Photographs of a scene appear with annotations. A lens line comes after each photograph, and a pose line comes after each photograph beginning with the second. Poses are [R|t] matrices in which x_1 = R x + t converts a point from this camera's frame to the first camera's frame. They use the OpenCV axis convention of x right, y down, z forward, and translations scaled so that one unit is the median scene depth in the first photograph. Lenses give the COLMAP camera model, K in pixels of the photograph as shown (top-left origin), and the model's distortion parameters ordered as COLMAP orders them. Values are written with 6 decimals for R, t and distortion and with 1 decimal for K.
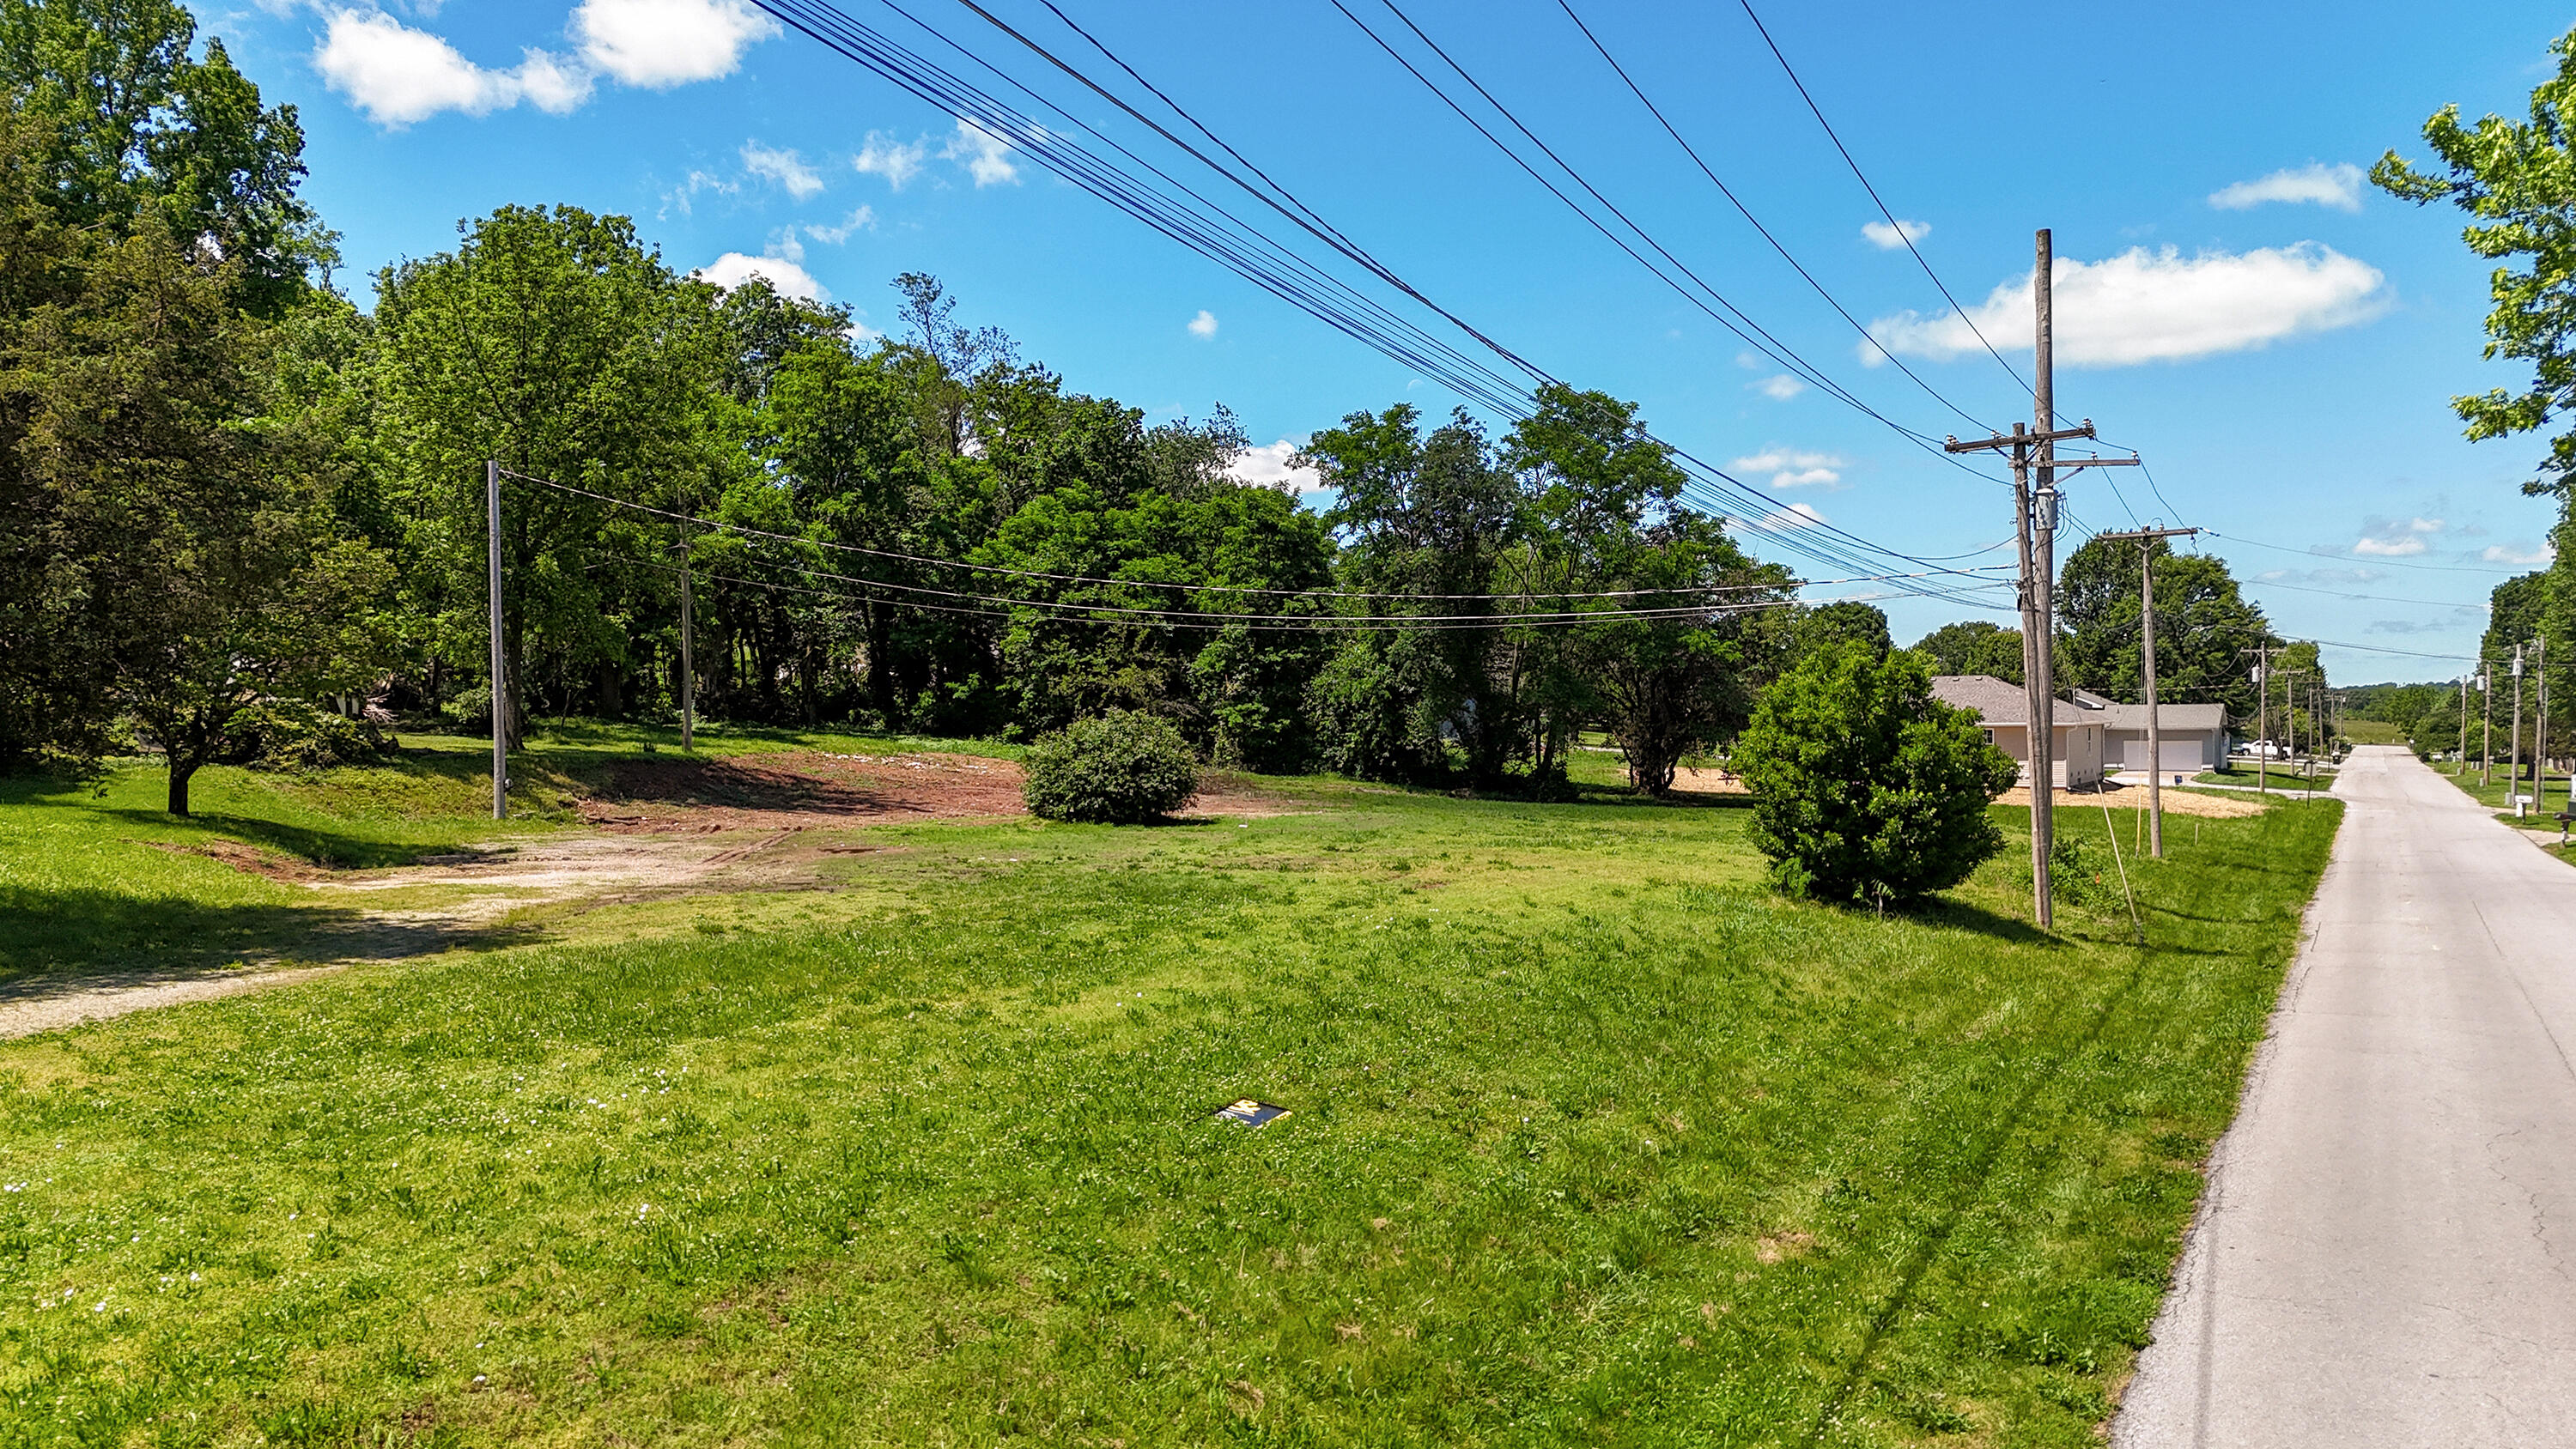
lens RADIAL K [[1939.2, 0, 1288.0], [0, 1939.2, 724.5], [0, 0, 1]] dist [0.037815, -0.002483]
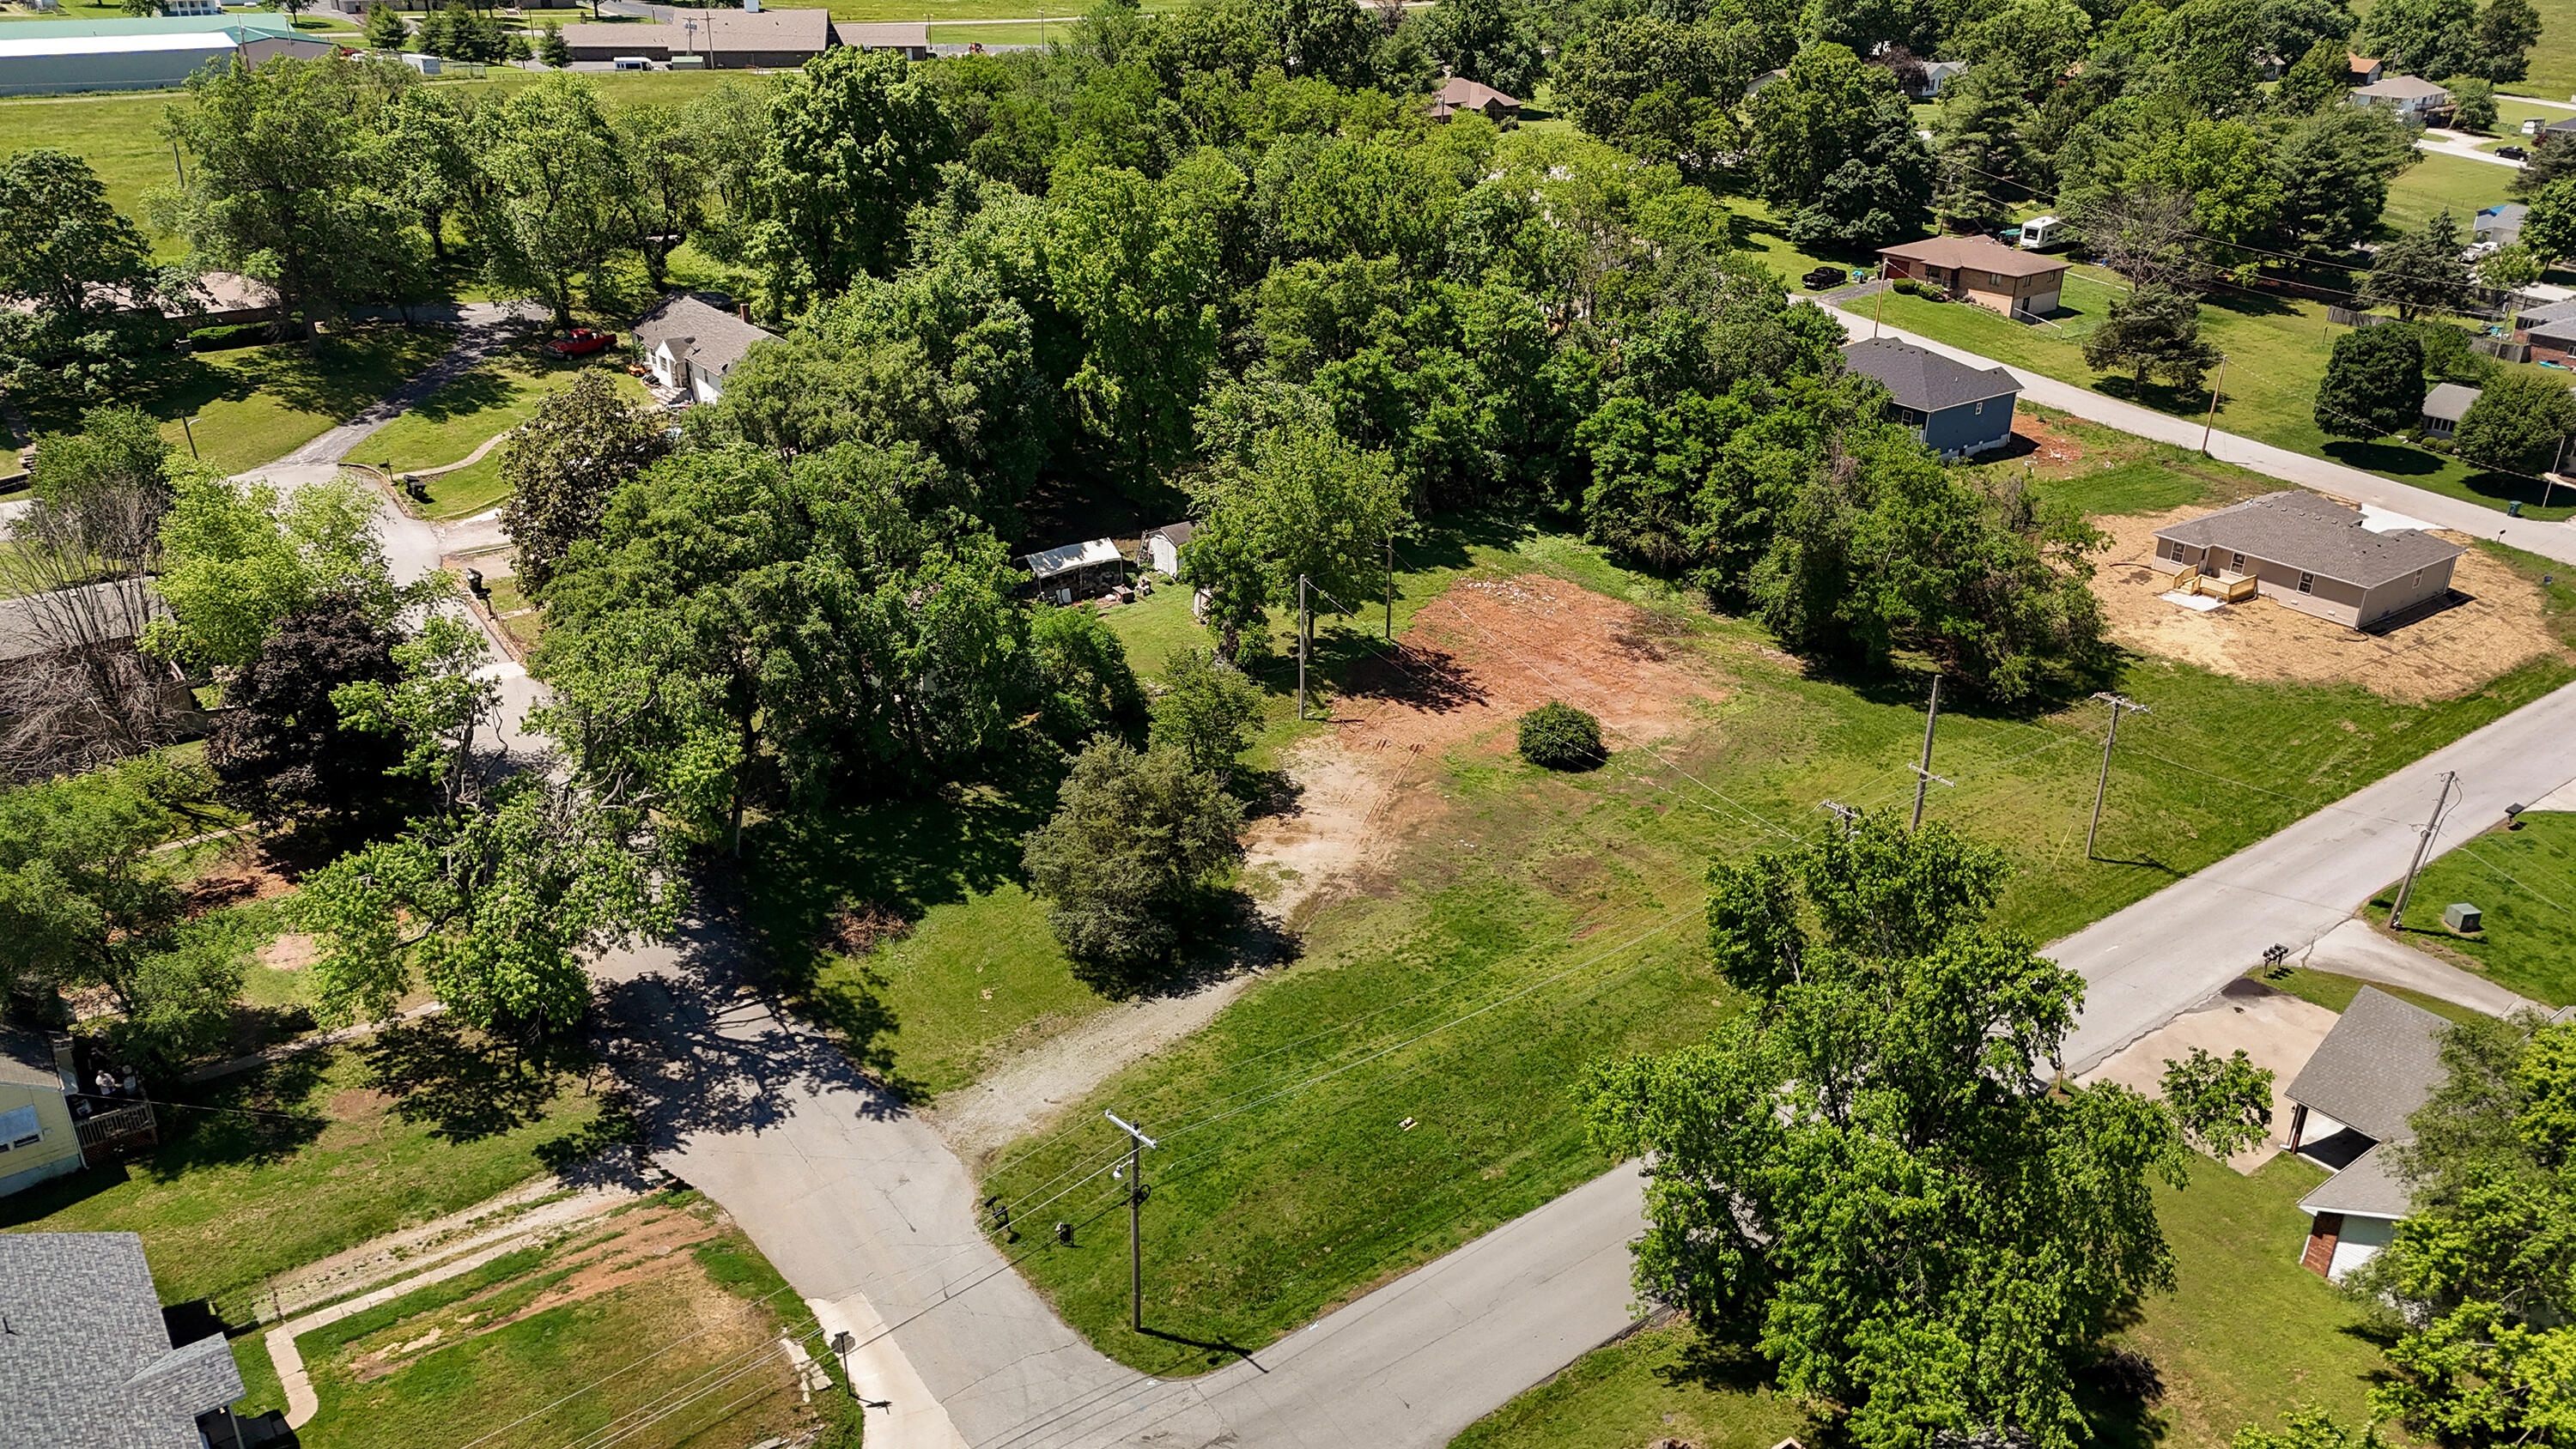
lens RADIAL K [[1939.2, 0, 1288.0], [0, 1939.2, 724.5], [0, 0, 1]] dist [0.037815, -0.002483]
pose [[0.914141, 0.173620, -0.366337, 0.402726], [-0.008606, 0.911758, 0.410638, -0.825716], [0.405305, -0.372229, 0.834969, -0.871007]]
